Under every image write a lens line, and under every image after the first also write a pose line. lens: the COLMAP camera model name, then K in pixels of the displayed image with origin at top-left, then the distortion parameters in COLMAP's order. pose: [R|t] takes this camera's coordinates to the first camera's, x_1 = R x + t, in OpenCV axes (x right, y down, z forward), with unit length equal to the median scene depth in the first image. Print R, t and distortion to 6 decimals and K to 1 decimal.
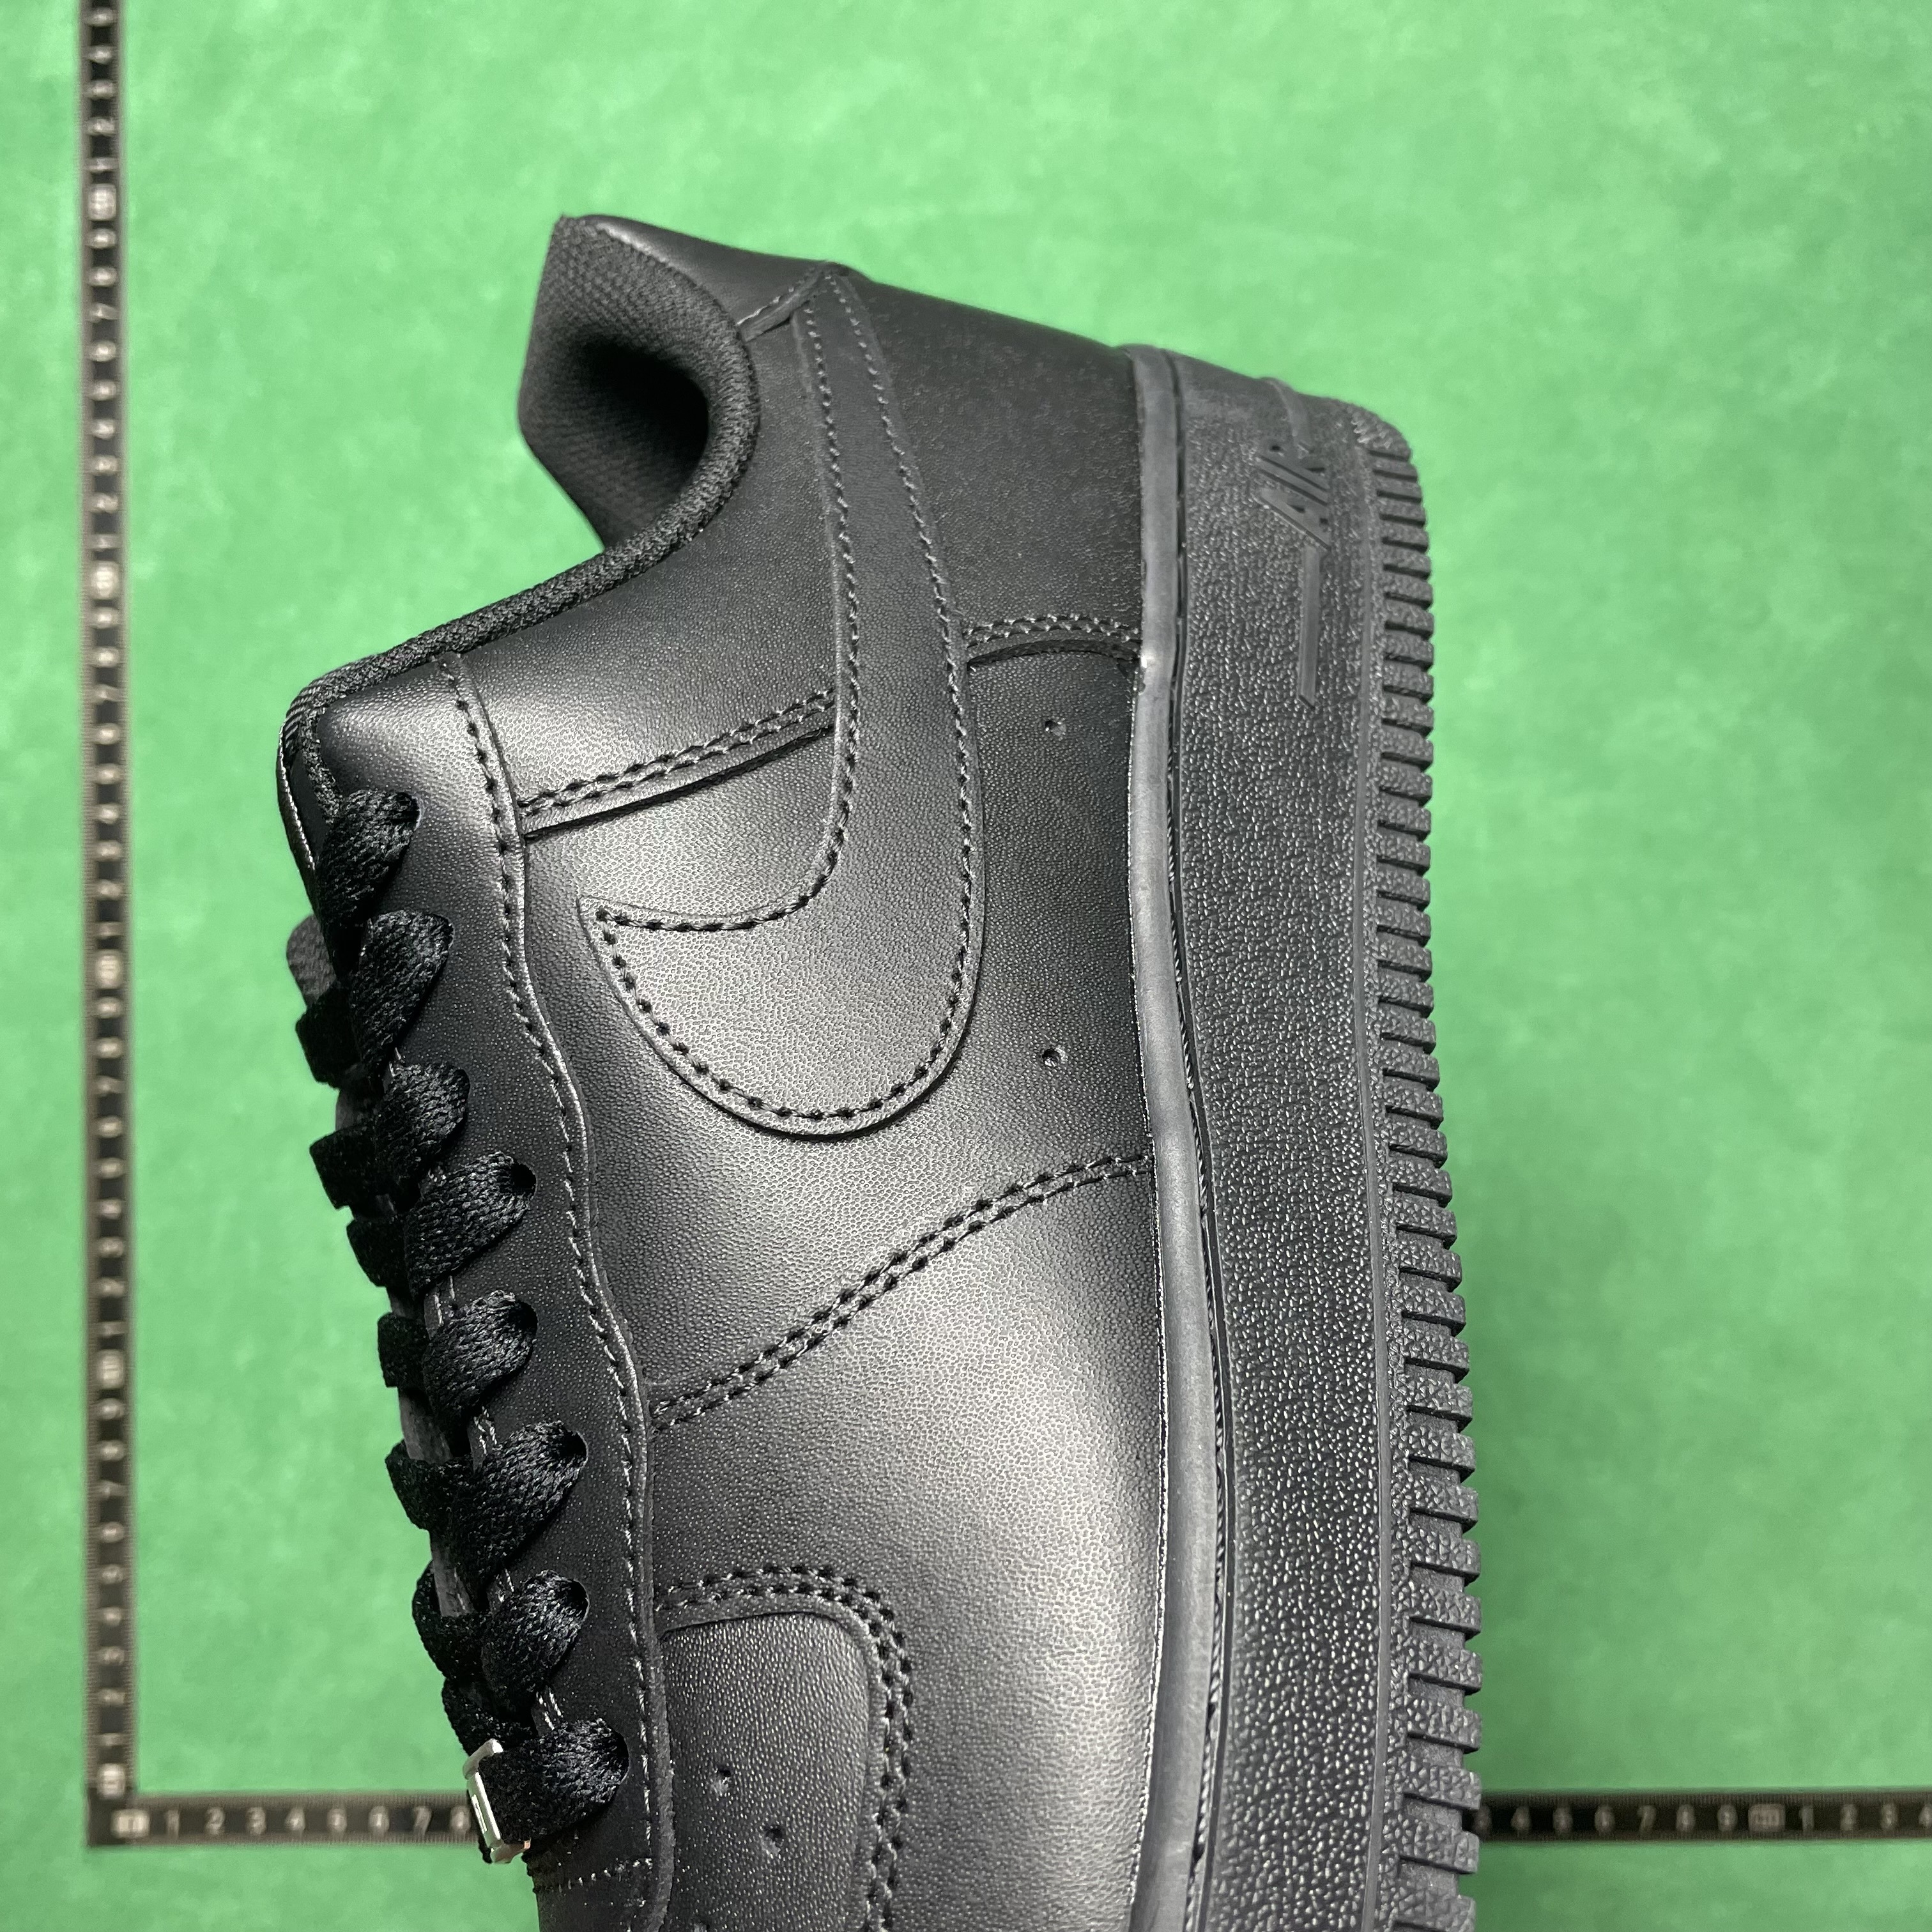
lens RADIAL K [[1982.7, 0, 966.0], [0, 1982.7, 966.0], [0, 0, 1]] dist [0.136946, -0.316511]
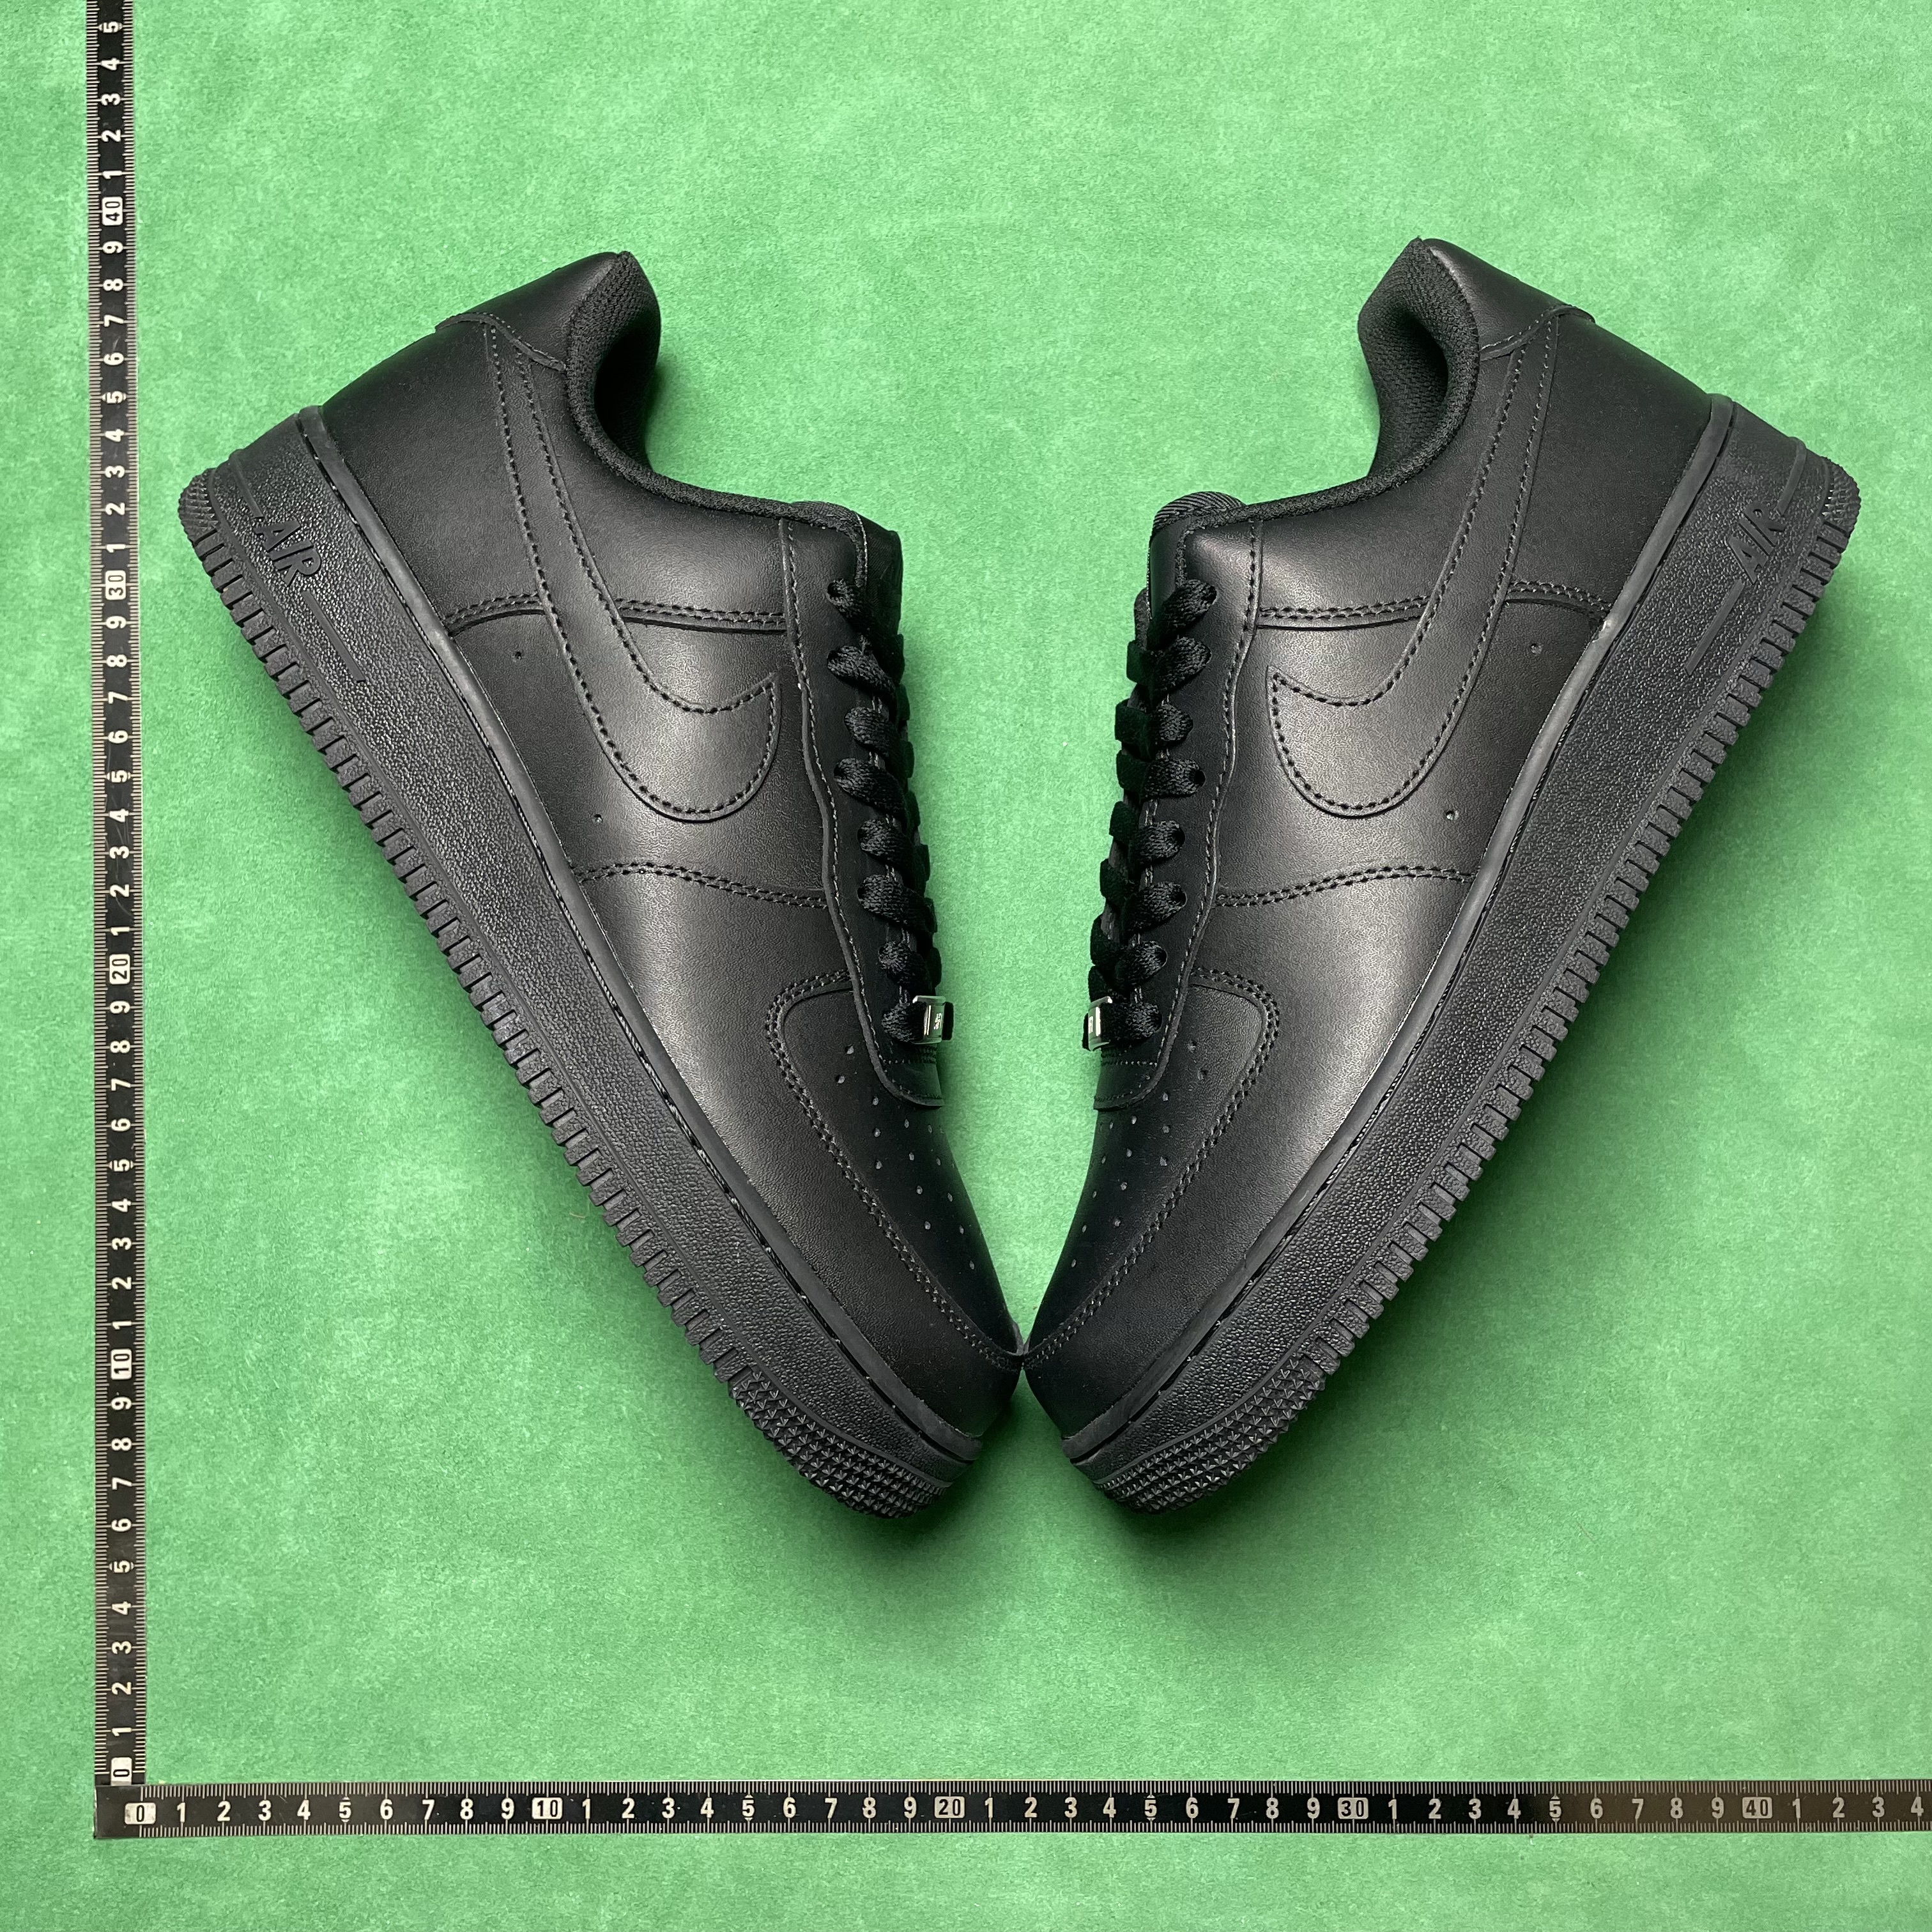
lens RADIAL K [[1982.7, 0, 966.0], [0, 1982.7, 966.0], [0, 0, 1]] dist [0.136946, -0.316511]
pose [[0.883013, 0.391797, -0.258425, 0.197610], [-0.302231, 0.895907, 0.325587, -0.340710], [0.359089, -0.209393, 0.909511, -1.126885]]
